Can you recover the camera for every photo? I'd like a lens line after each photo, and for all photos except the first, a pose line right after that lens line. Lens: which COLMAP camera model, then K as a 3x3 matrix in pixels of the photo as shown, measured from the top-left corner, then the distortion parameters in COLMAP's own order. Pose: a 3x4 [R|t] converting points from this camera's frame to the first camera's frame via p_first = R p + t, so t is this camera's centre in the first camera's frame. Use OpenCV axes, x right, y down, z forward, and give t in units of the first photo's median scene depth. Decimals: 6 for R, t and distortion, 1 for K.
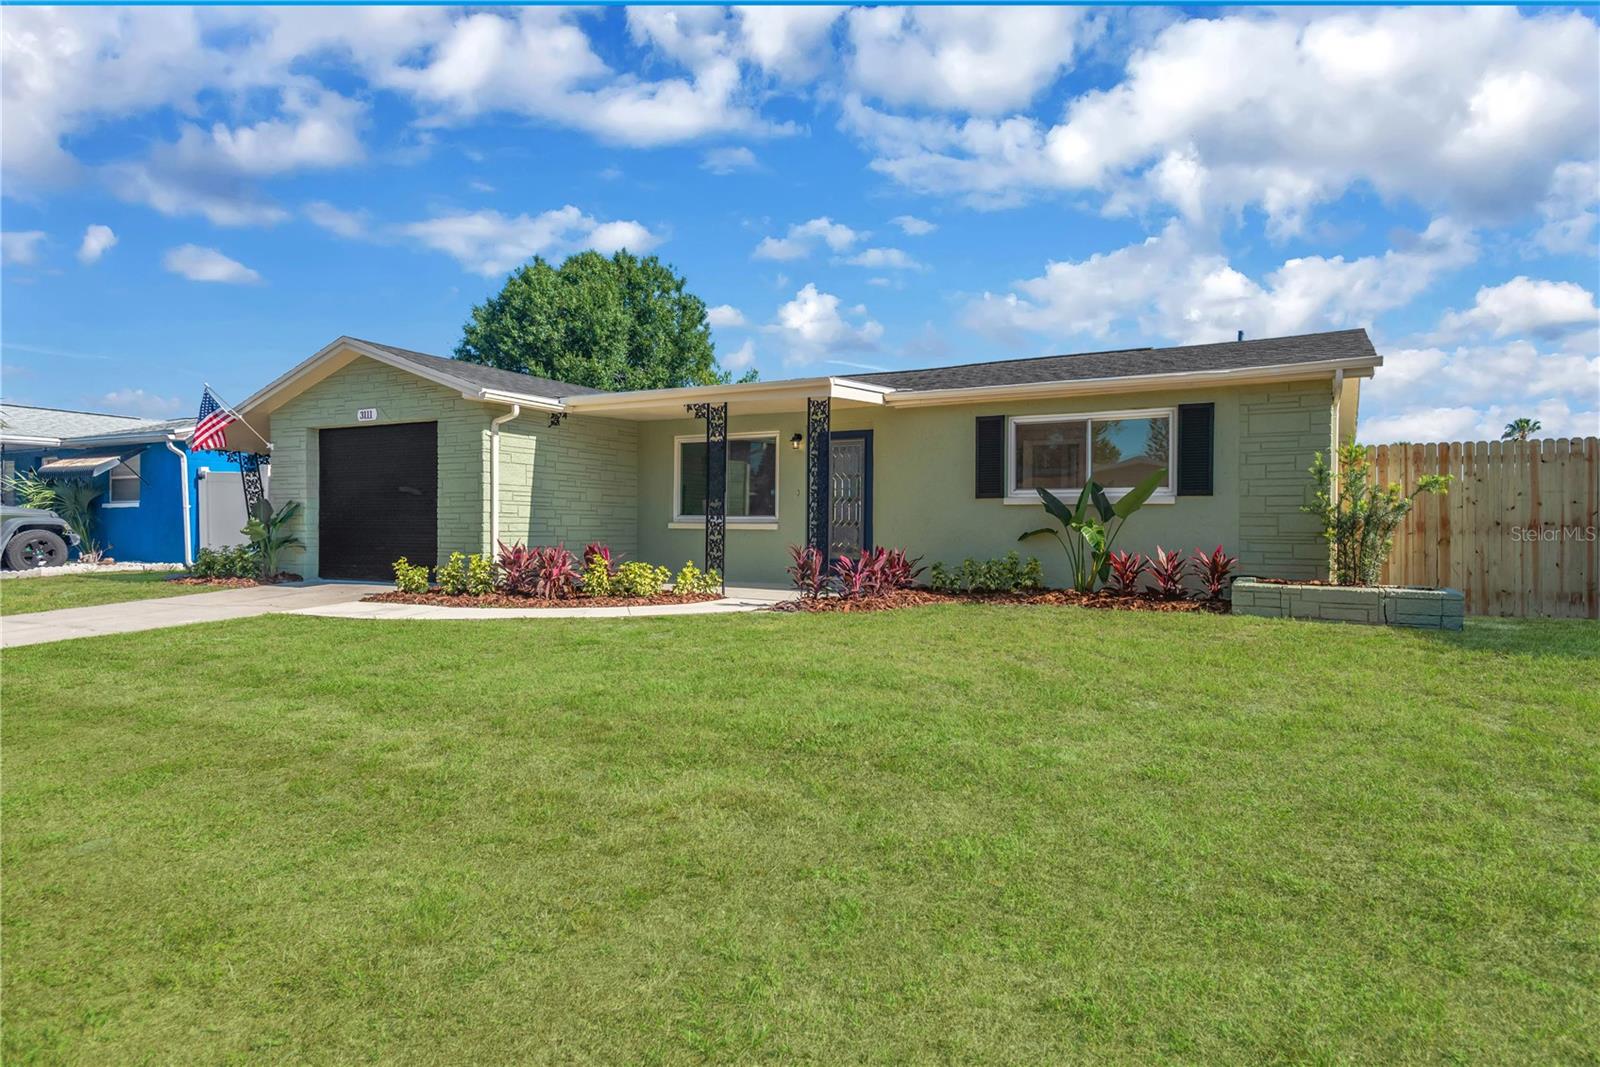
lens RADIAL K [[903.4, 0, 800.0], [0, 903.4, 533.5], [0, 0, 1]] dist [0.024468, 0.000275]
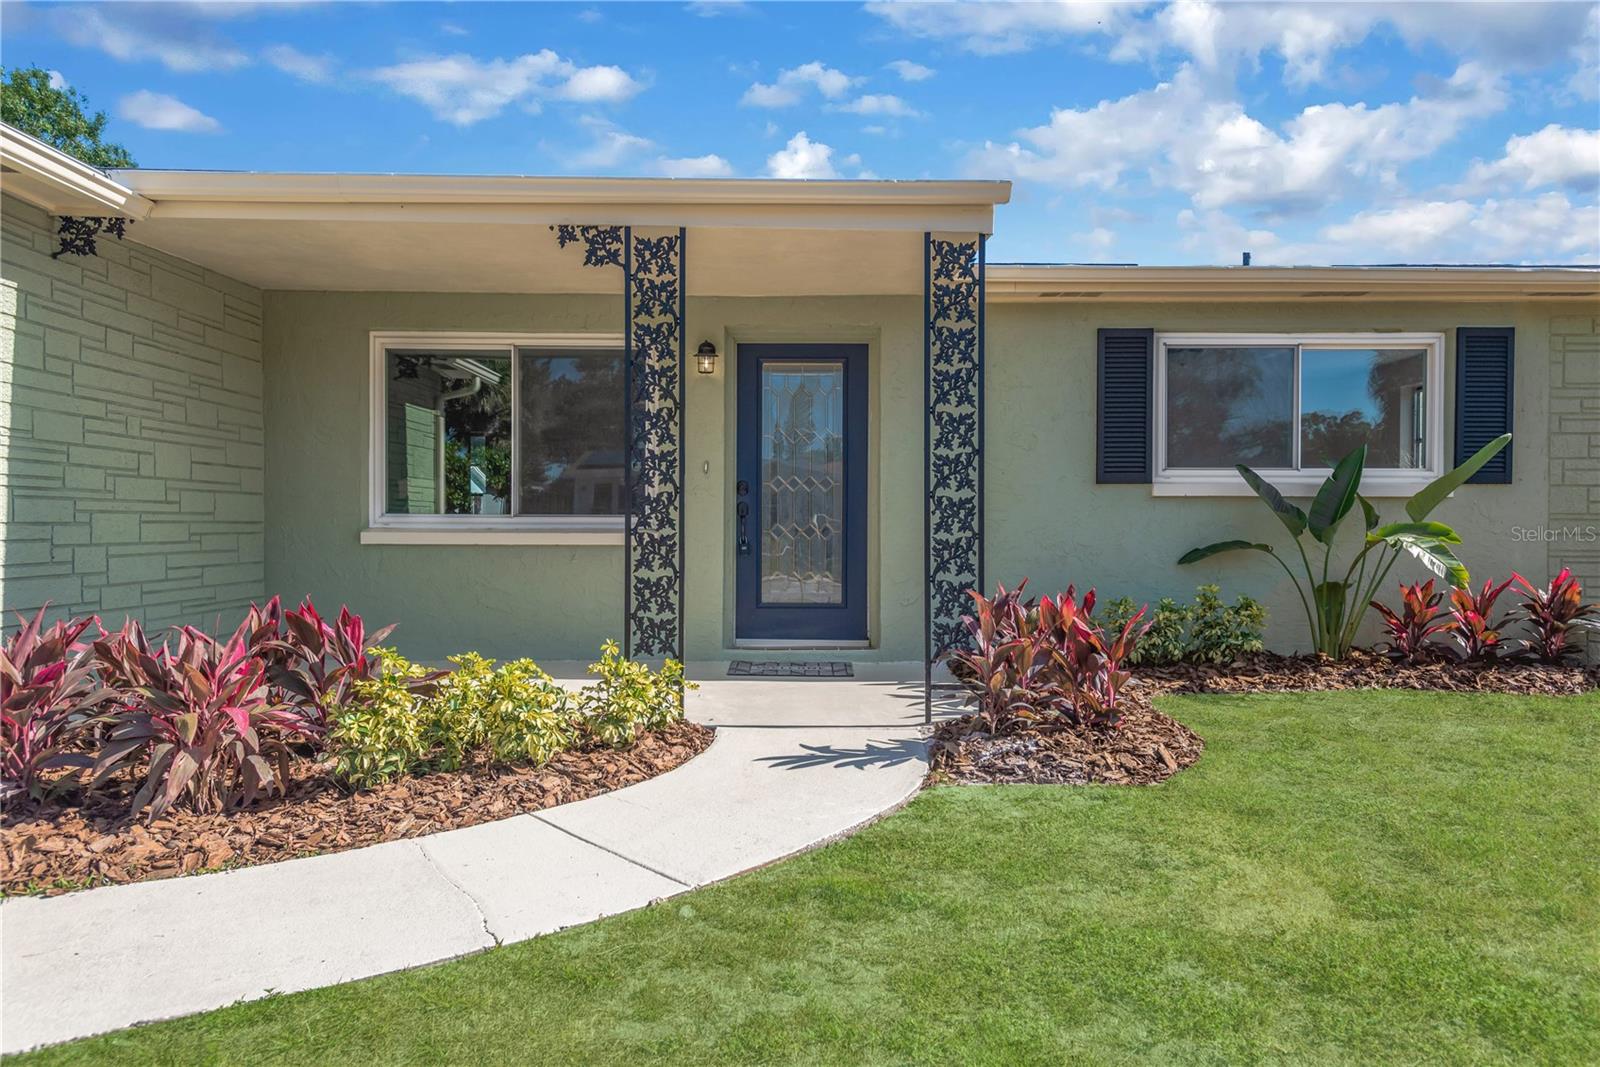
lens RADIAL K [[1016.0, 0, 800.0], [0, 1016.0, 533.5], [0, 0, 1]] dist [0.020631, -0.000671]
pose [[0.864275, -0.009820, 0.502924, -0.247657], [0.007069, 0.999948, 0.007376, -0.015207], [-0.502970, -0.002820, 0.864299, 0.562999]]
